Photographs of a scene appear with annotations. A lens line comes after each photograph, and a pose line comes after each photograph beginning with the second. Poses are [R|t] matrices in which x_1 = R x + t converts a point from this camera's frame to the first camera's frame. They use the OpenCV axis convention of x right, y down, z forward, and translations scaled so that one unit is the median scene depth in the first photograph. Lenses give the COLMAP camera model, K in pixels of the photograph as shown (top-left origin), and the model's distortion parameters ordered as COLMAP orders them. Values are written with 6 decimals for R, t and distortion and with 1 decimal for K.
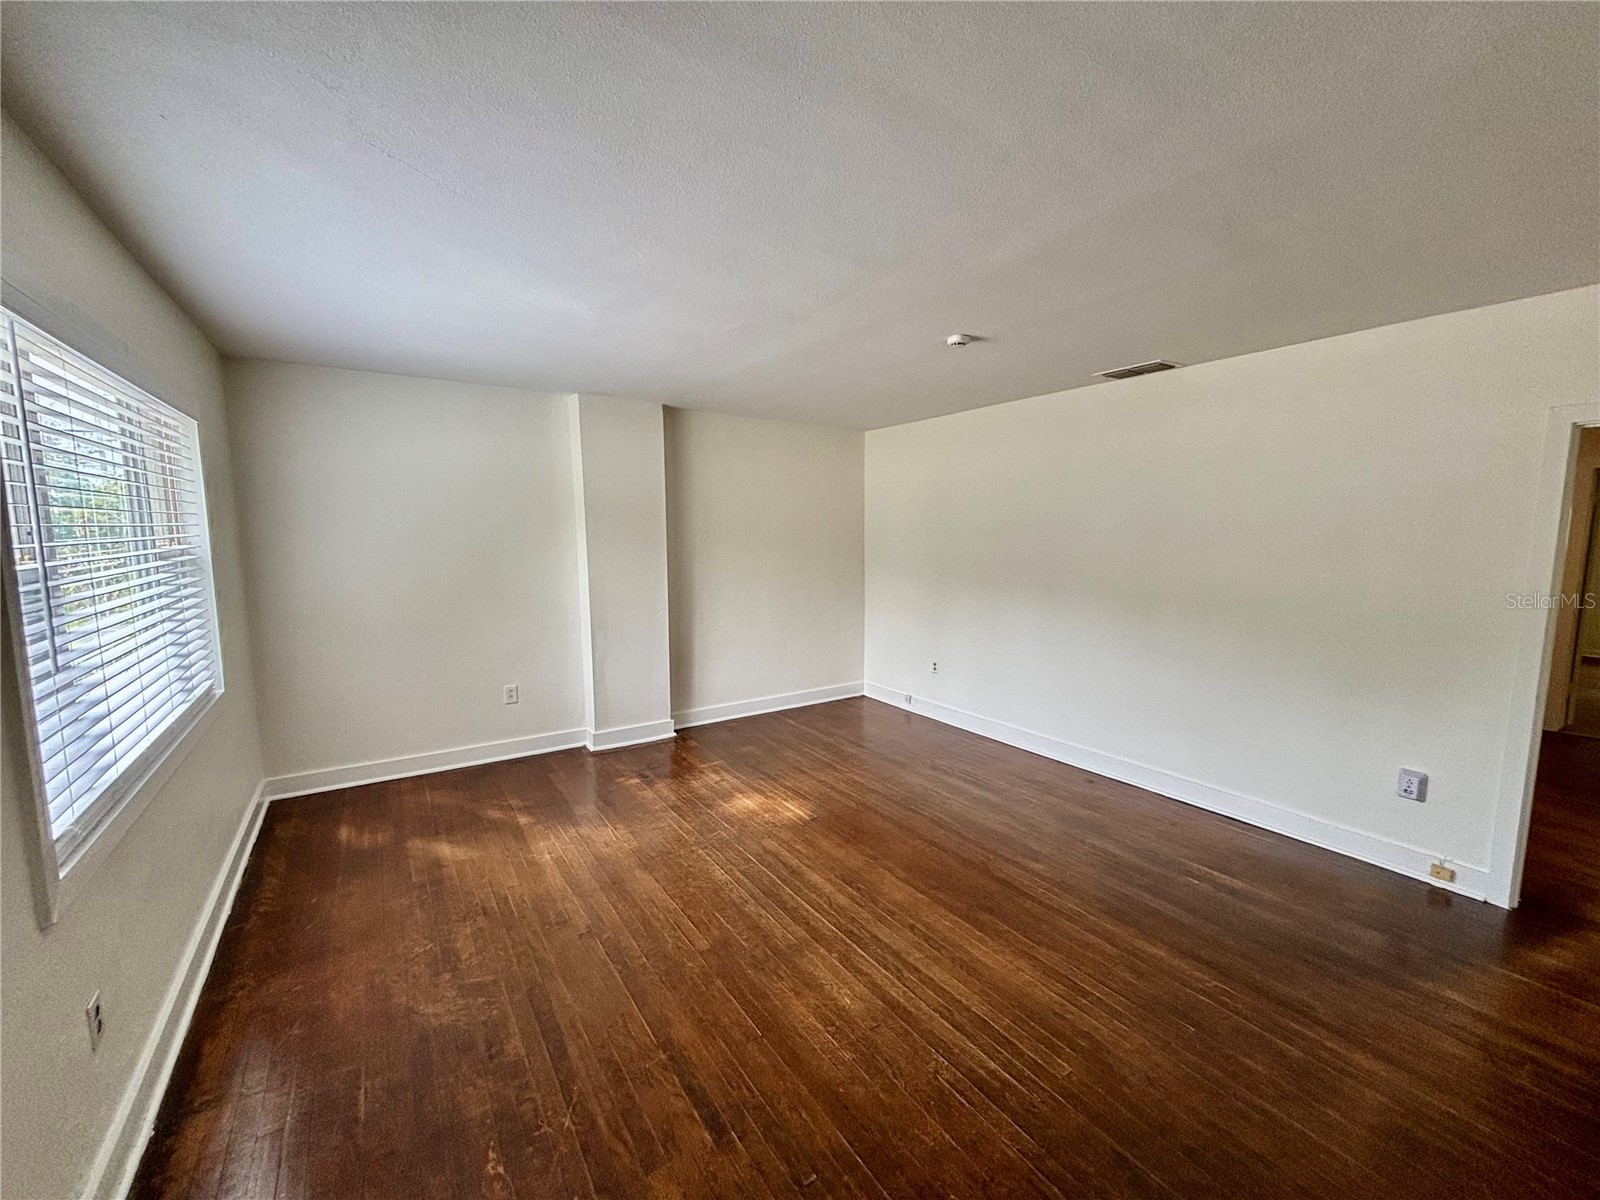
lens RADIAL K [[651.2, 0, 803.5], [0, 651.2, 602.2], [0, 0, 1]] dist [0.007998, 0.000035]
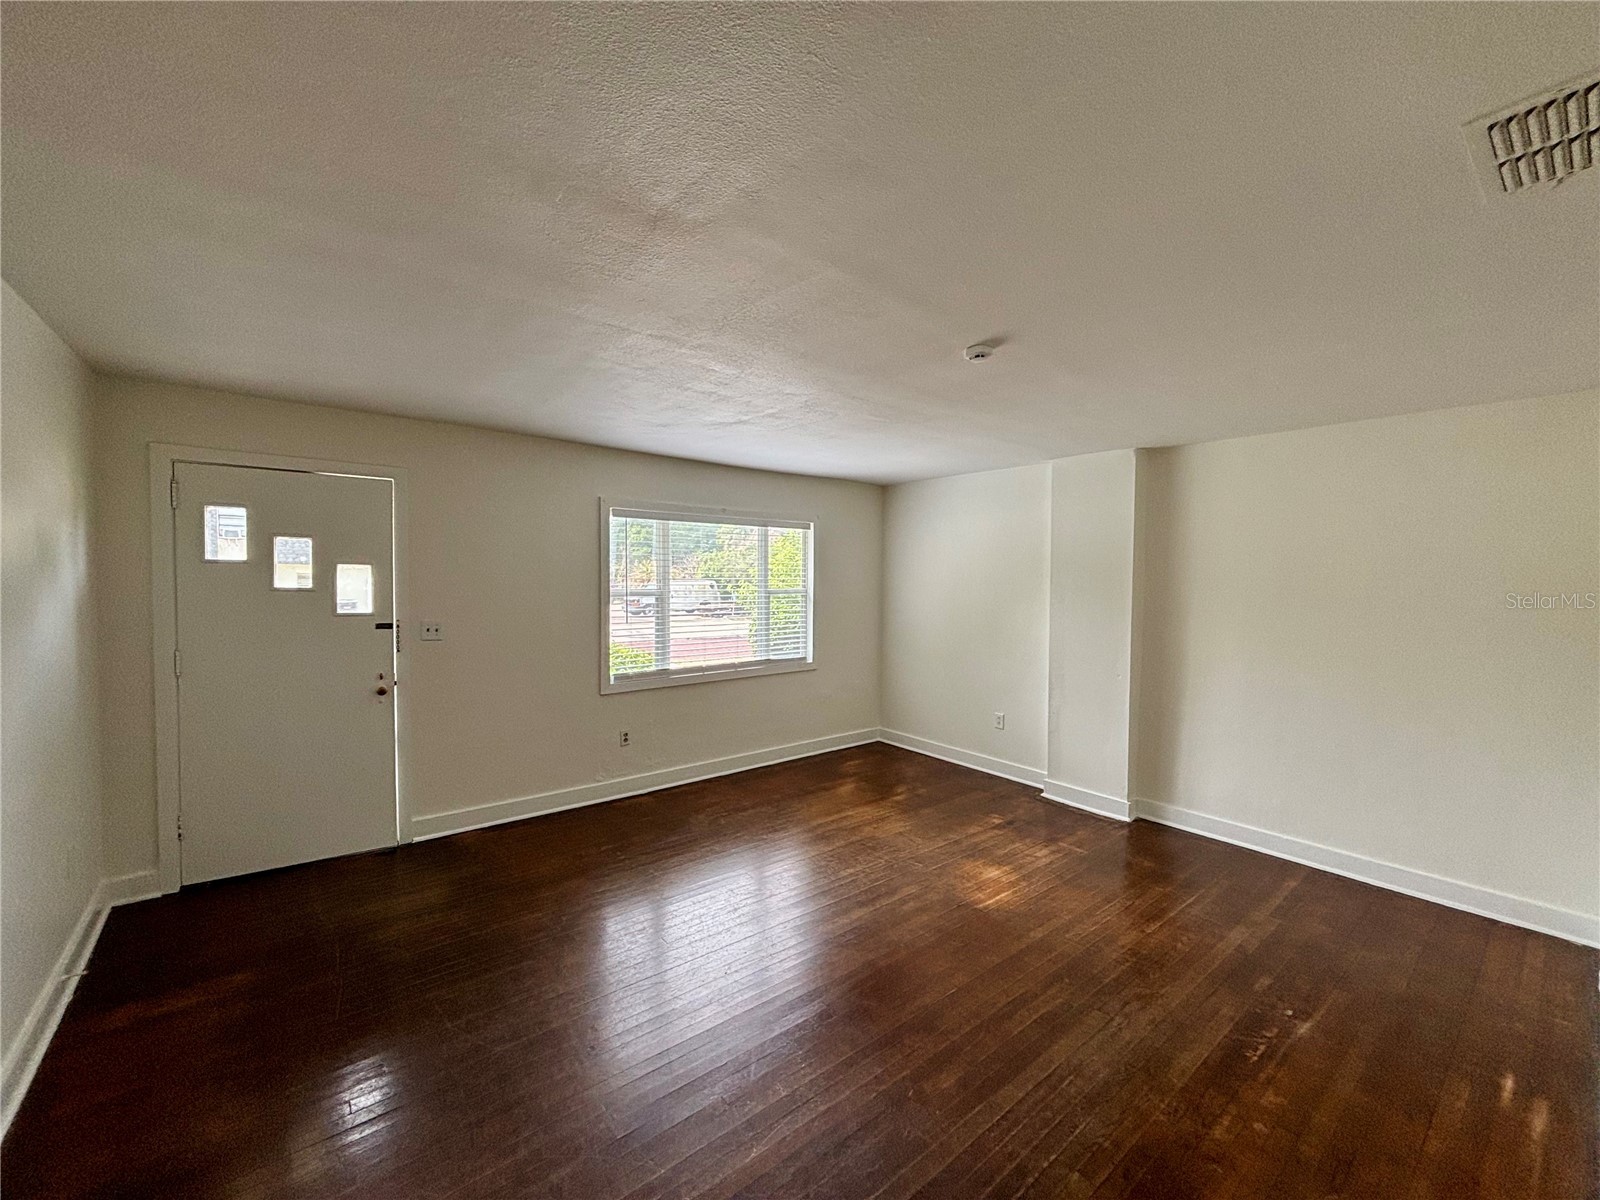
lens RADIAL K [[654.5, 0, 797.6], [0, 654.5, 595.7], [0, 0, 1]] dist [-0.000458, 0.000458]
pose [[0.083420, 0.032567, -0.995982, 1.013876], [-0.127855, 0.991555, 0.021714, -0.091207], [0.988278, 0.125530, 0.086880, 0.735031]]
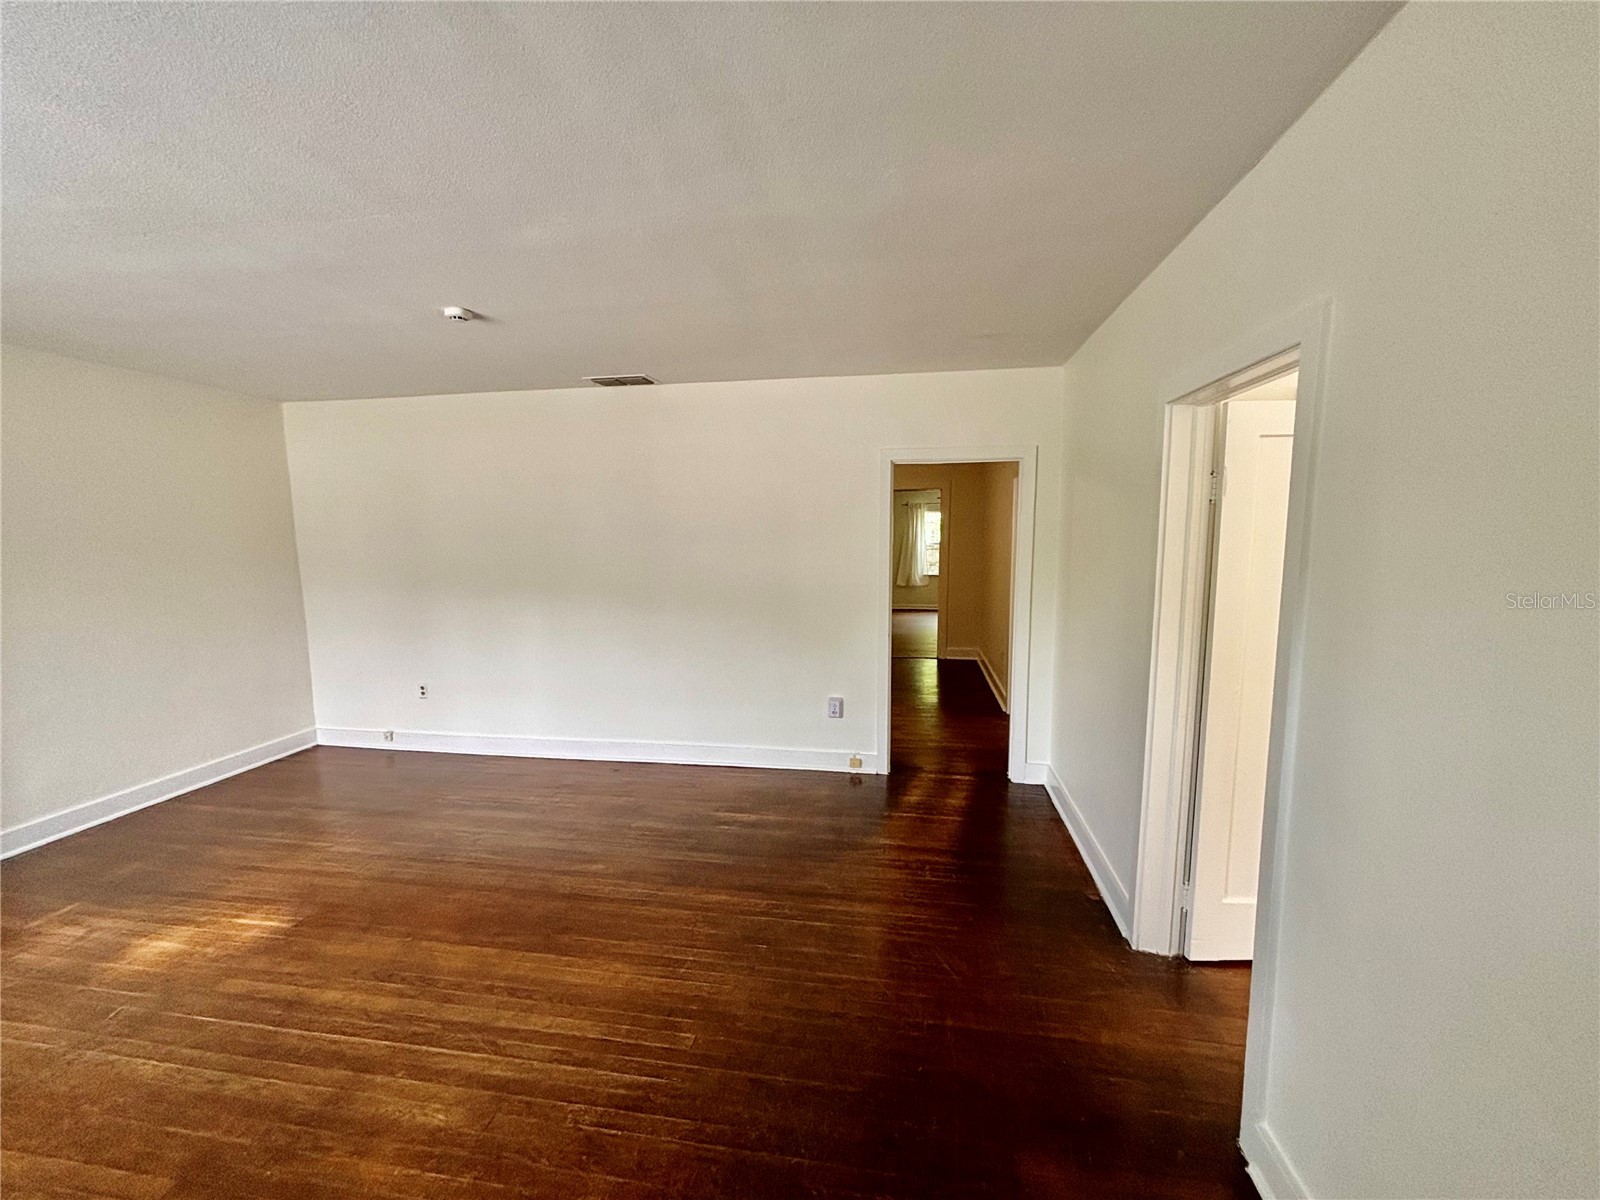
lens RADIAL K [[651.2, 0, 803.5], [0, 651.2, 602.2], [0, 0, 1]] dist [0.007998, 0.000035]
pose [[0.692435, -0.091568, 0.715646, -0.100787], [0.093214, 0.994954, 0.037115, -0.004619], [-0.715433, 0.041009, 0.697476, 0.066123]]
